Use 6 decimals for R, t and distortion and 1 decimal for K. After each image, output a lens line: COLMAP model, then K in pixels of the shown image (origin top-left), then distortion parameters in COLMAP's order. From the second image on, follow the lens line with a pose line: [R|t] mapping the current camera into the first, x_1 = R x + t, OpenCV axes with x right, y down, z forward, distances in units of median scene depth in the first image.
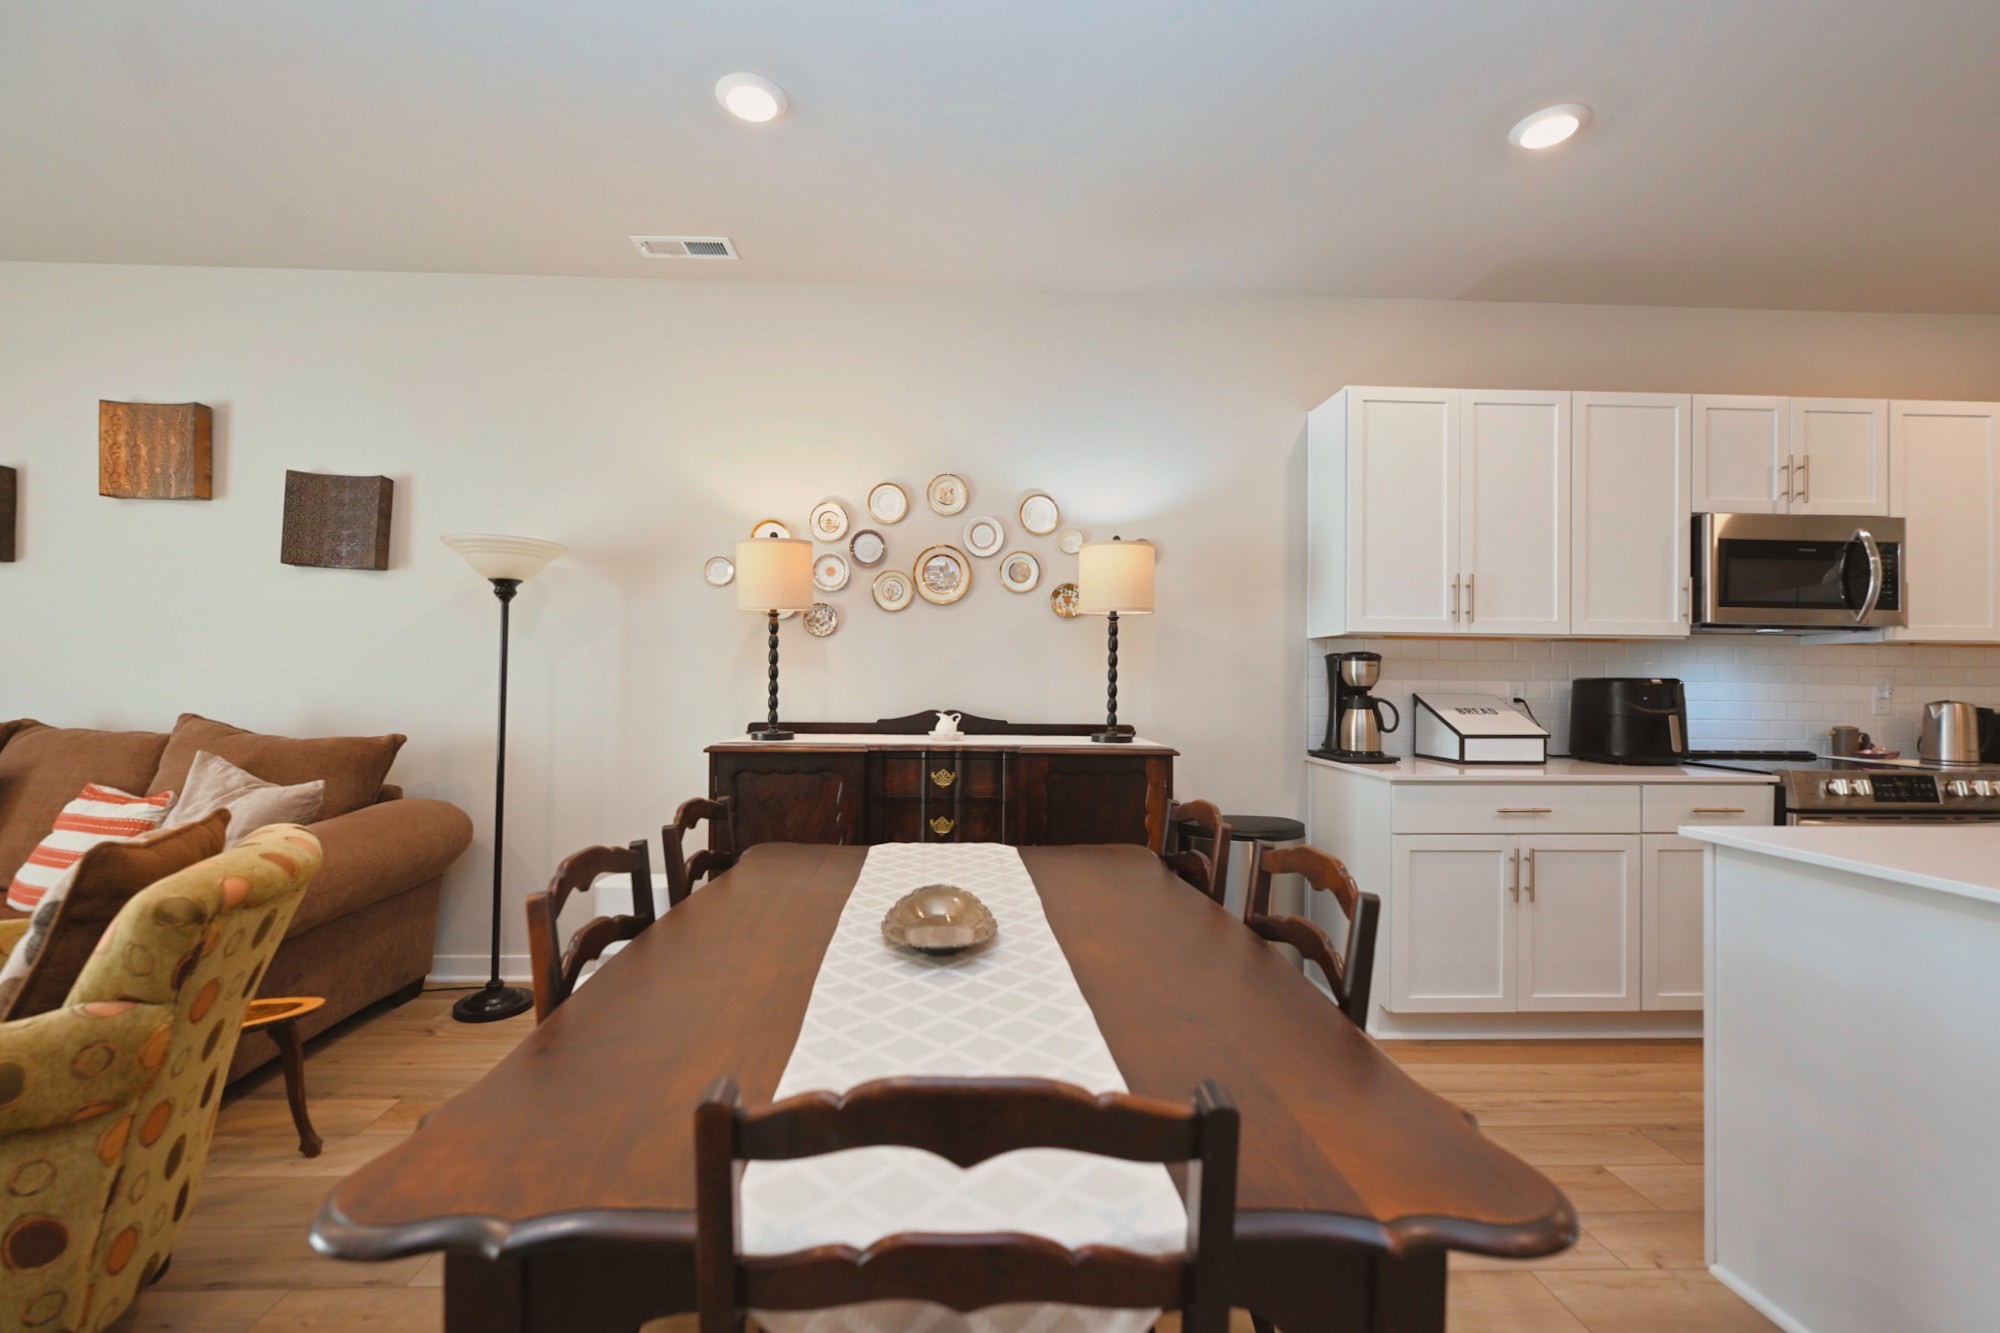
lens RADIAL K [[817.3, 0, 990.5], [0, 817.3, 664.5], [0, 0, 1]] dist [-0.000295, -0.000941]
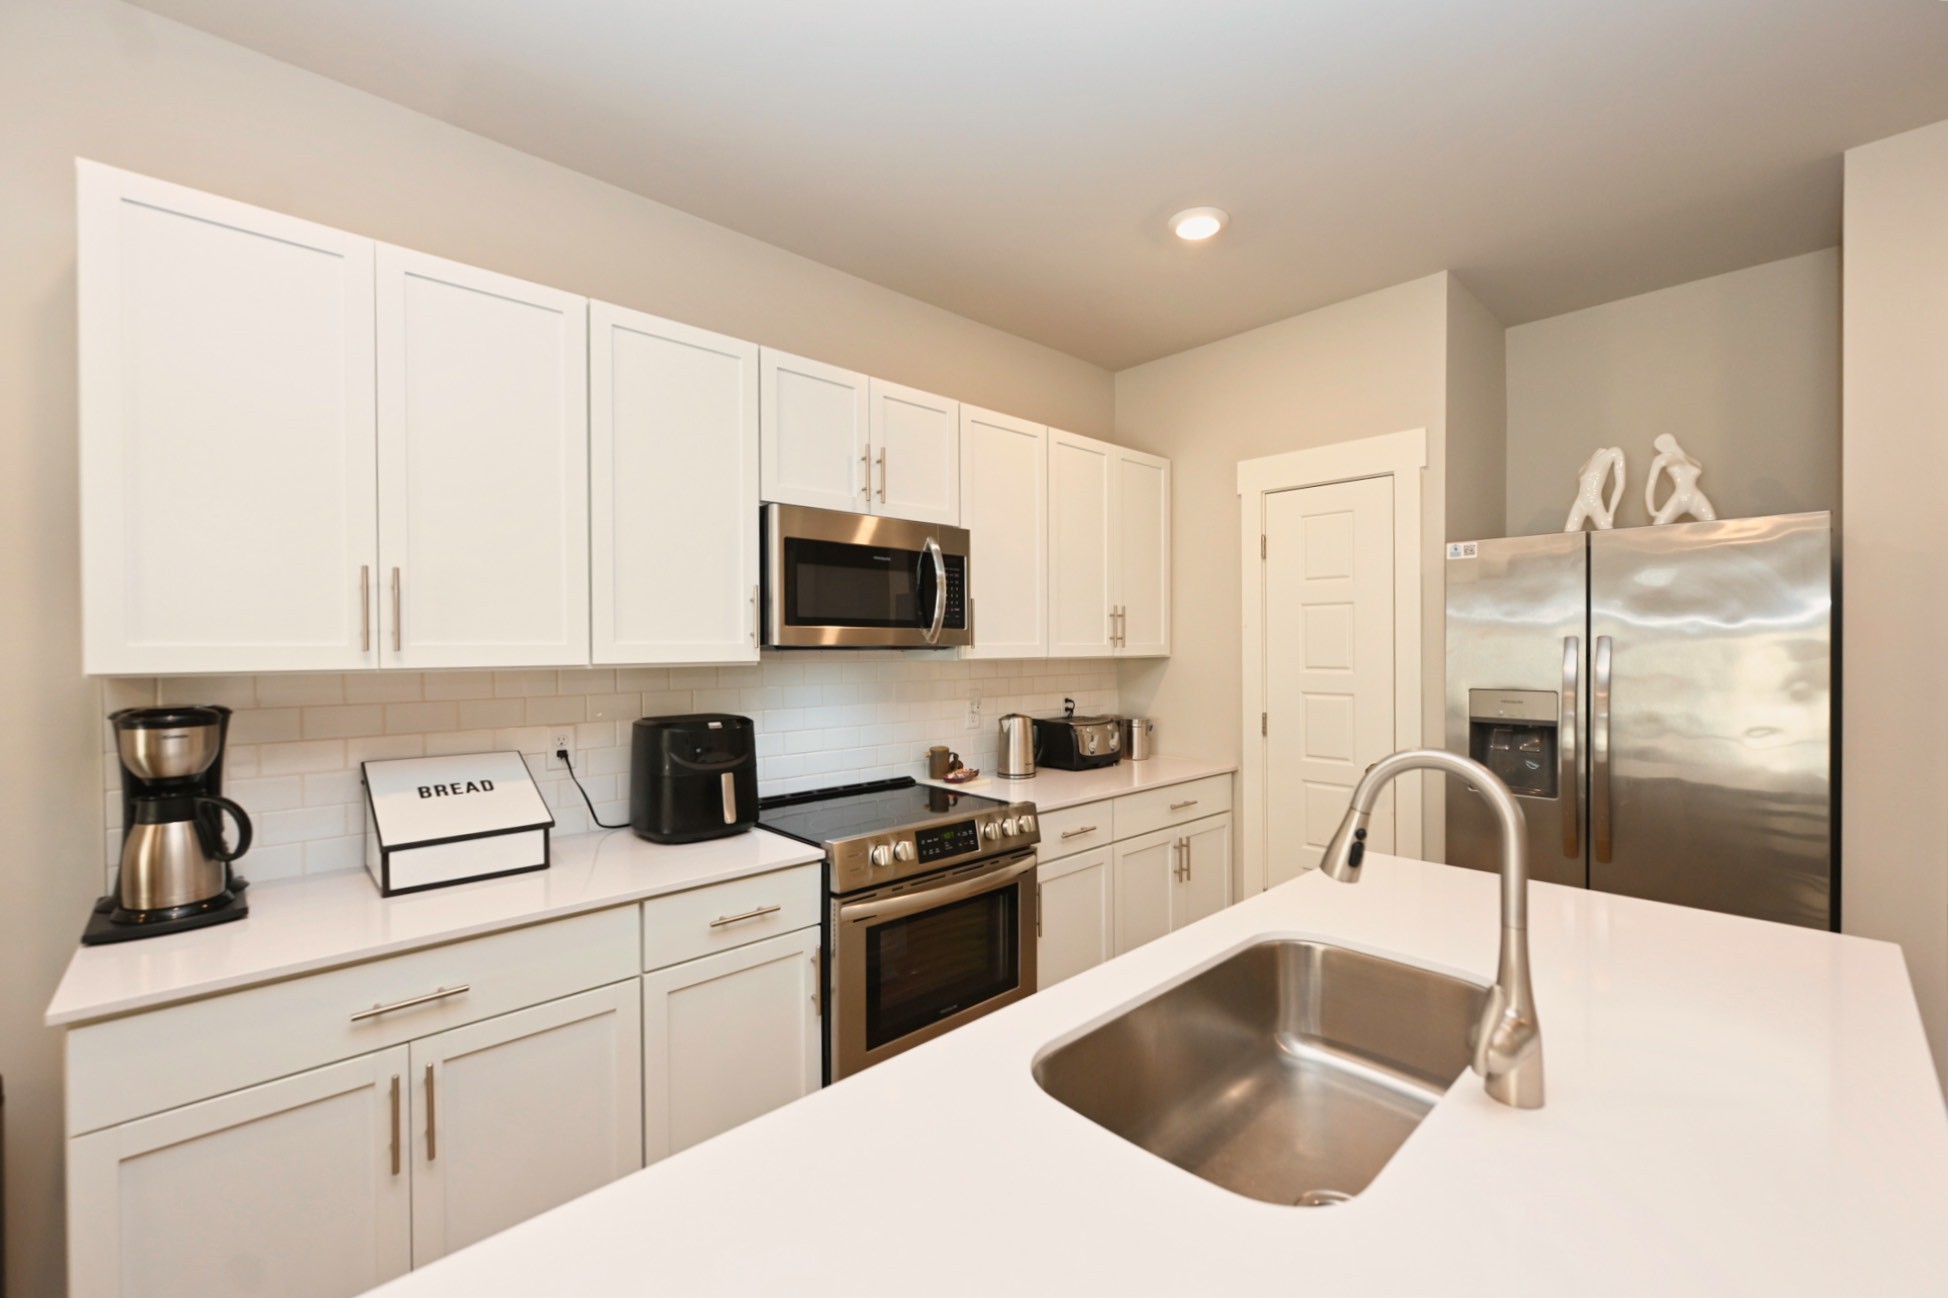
lens RADIAL K [[796.1, 0, 967.2], [0, 796.1, 657.2], [0, 0, 1]] dist [-0.000295, -0.000941]
pose [[0.758937, -0.024817, 0.650691, 0.520865], [0.011734, 0.999632, 0.024440, -0.055500], [-0.651058, -0.010913, 0.758949, 0.306608]]
